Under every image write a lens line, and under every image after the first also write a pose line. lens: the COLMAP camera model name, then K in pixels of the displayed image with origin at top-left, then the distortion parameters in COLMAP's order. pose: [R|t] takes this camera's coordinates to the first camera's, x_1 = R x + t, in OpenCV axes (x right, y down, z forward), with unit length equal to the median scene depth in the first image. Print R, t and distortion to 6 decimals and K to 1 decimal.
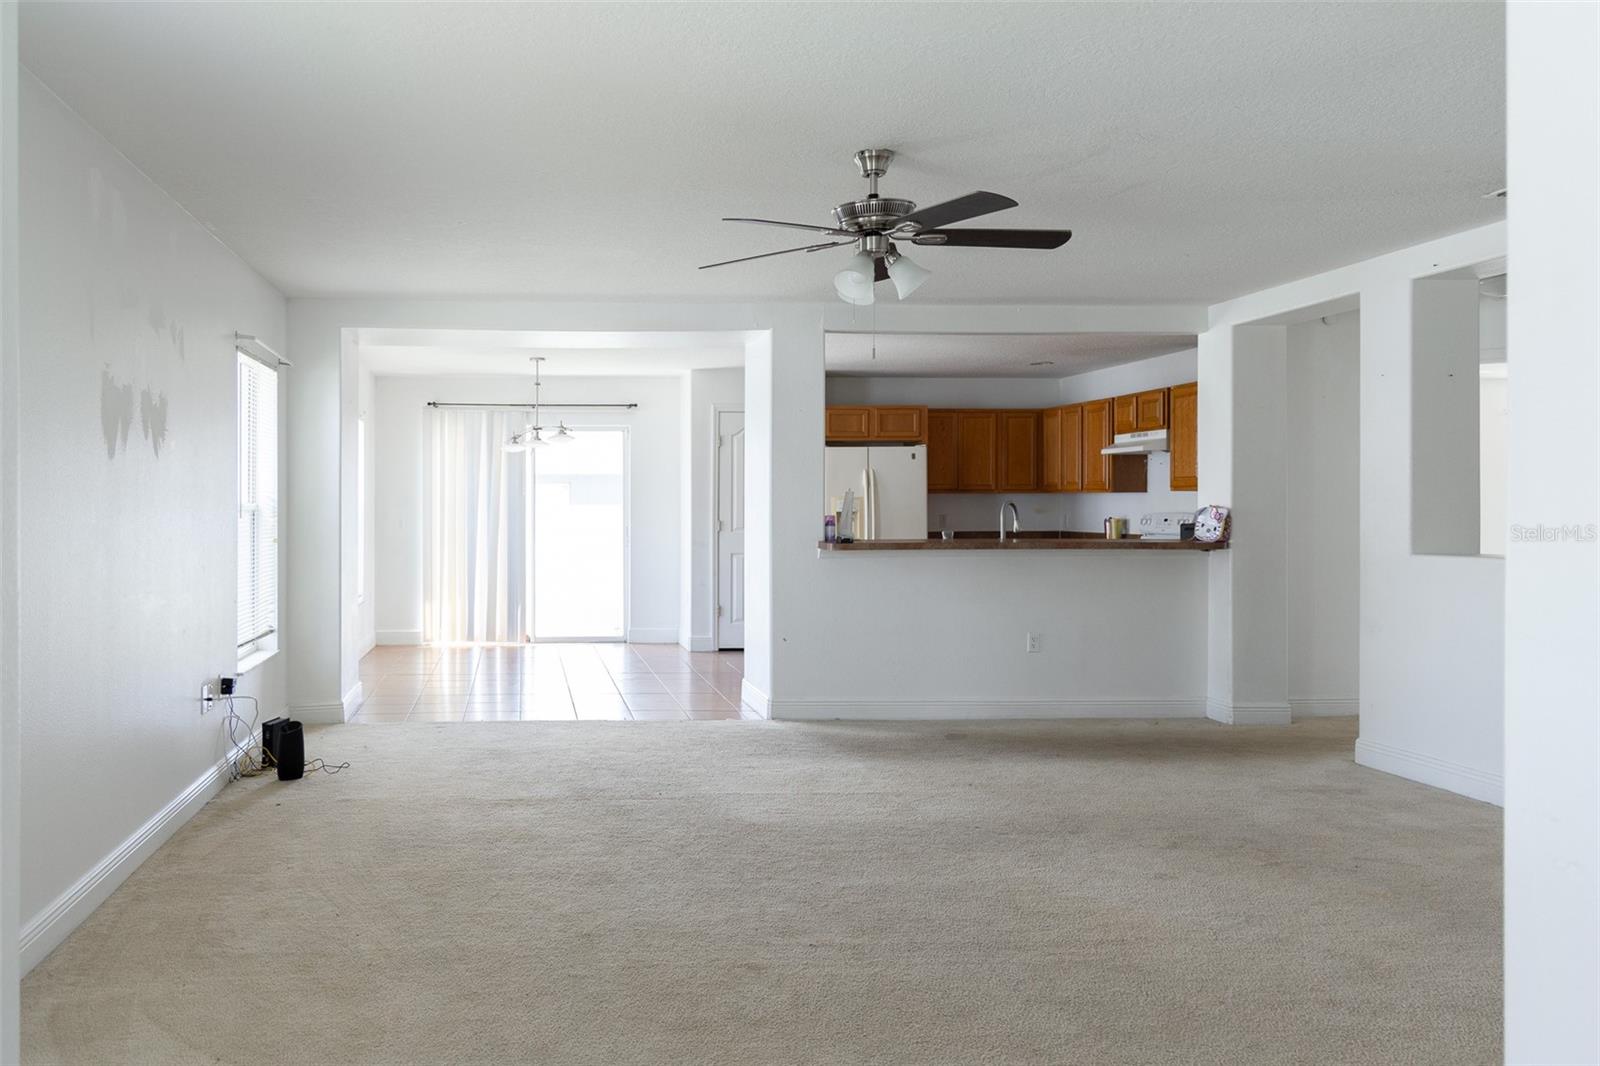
lens RADIAL K [[1146.7, 0, 679.8], [0, 1146.7, 502.5], [0, 0, 1]] dist [-0.001129, -0.000342]
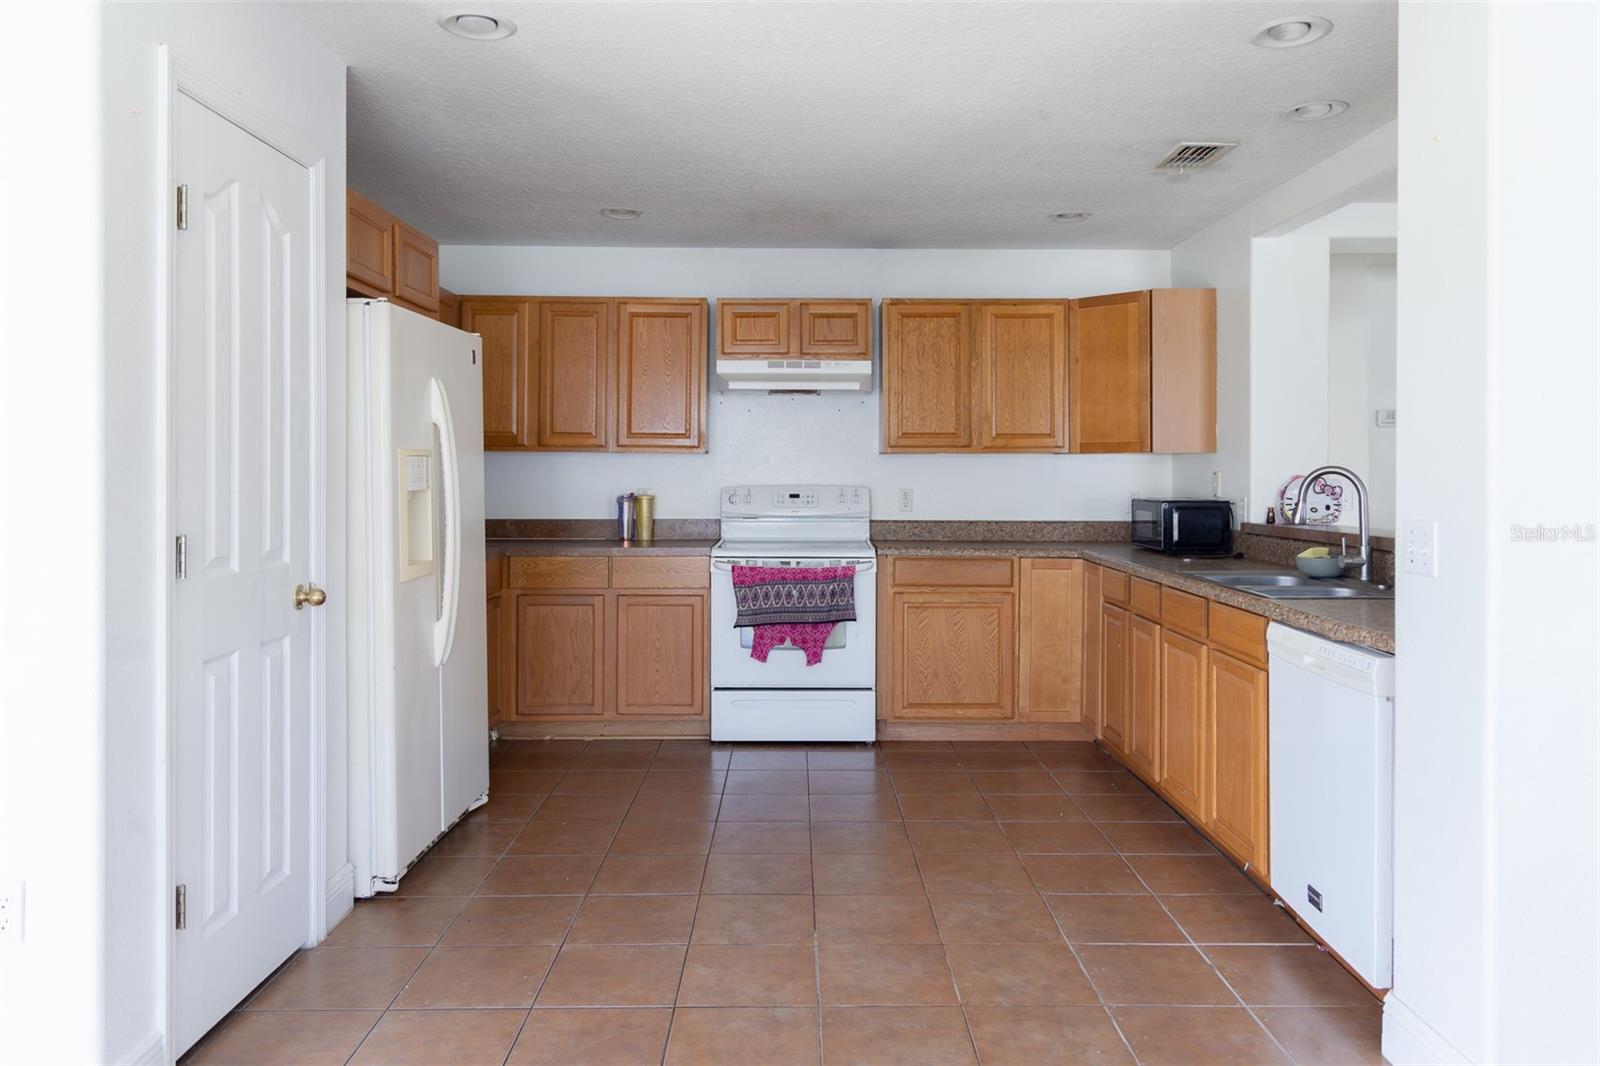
lens RADIAL K [[1057.7, 0, 823.6], [0, 1057.7, 471.0], [0, 0, 1]] dist [0.015163, -0.005879]
pose [[0.078760, -0.006116, 0.996875, -0.195610], [-0.005276, 0.999965, 0.006552, -0.002985], [-0.996880, -0.005776, 0.078725, 0.971666]]
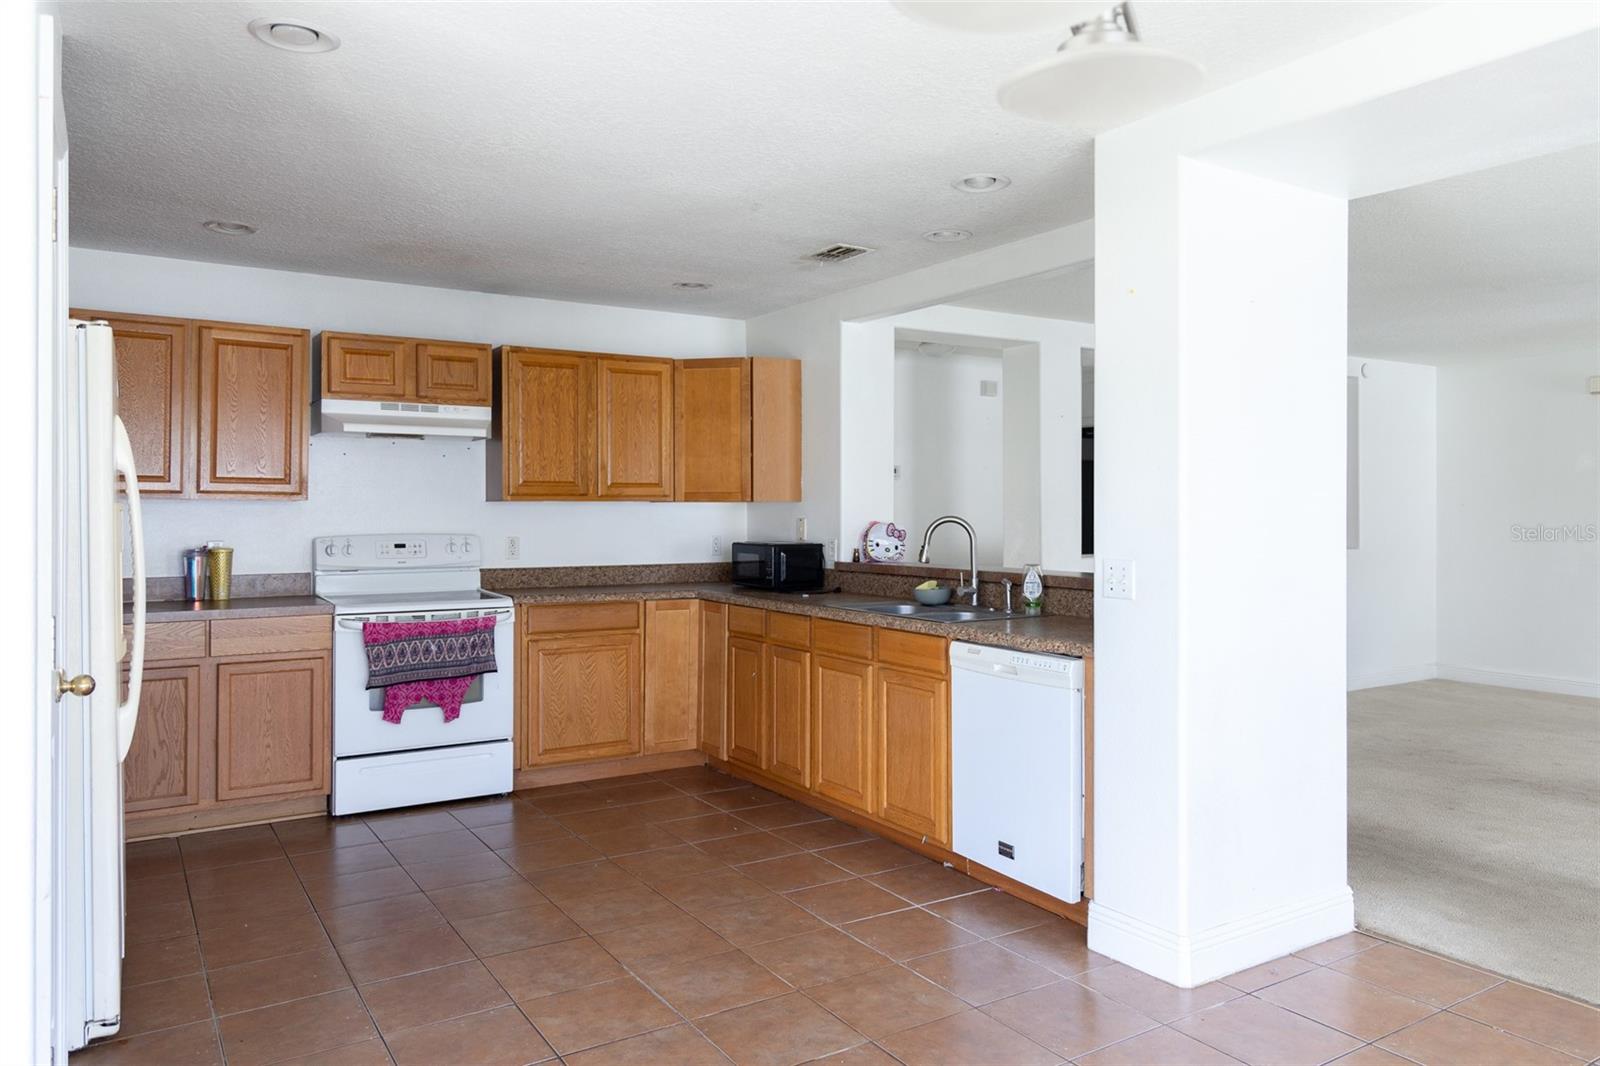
lens RADIAL K [[1057.7, 0, 805.0], [0, 1057.7, 507.6], [0, 0, 1]] dist [0.015163, -0.005879]
pose [[-0.440493, -0.003254, 0.897750, -0.204245], [-0.006420, 0.999979, 0.000474, -0.007252], [-0.897733, -0.005555, -0.440505, 1.098651]]
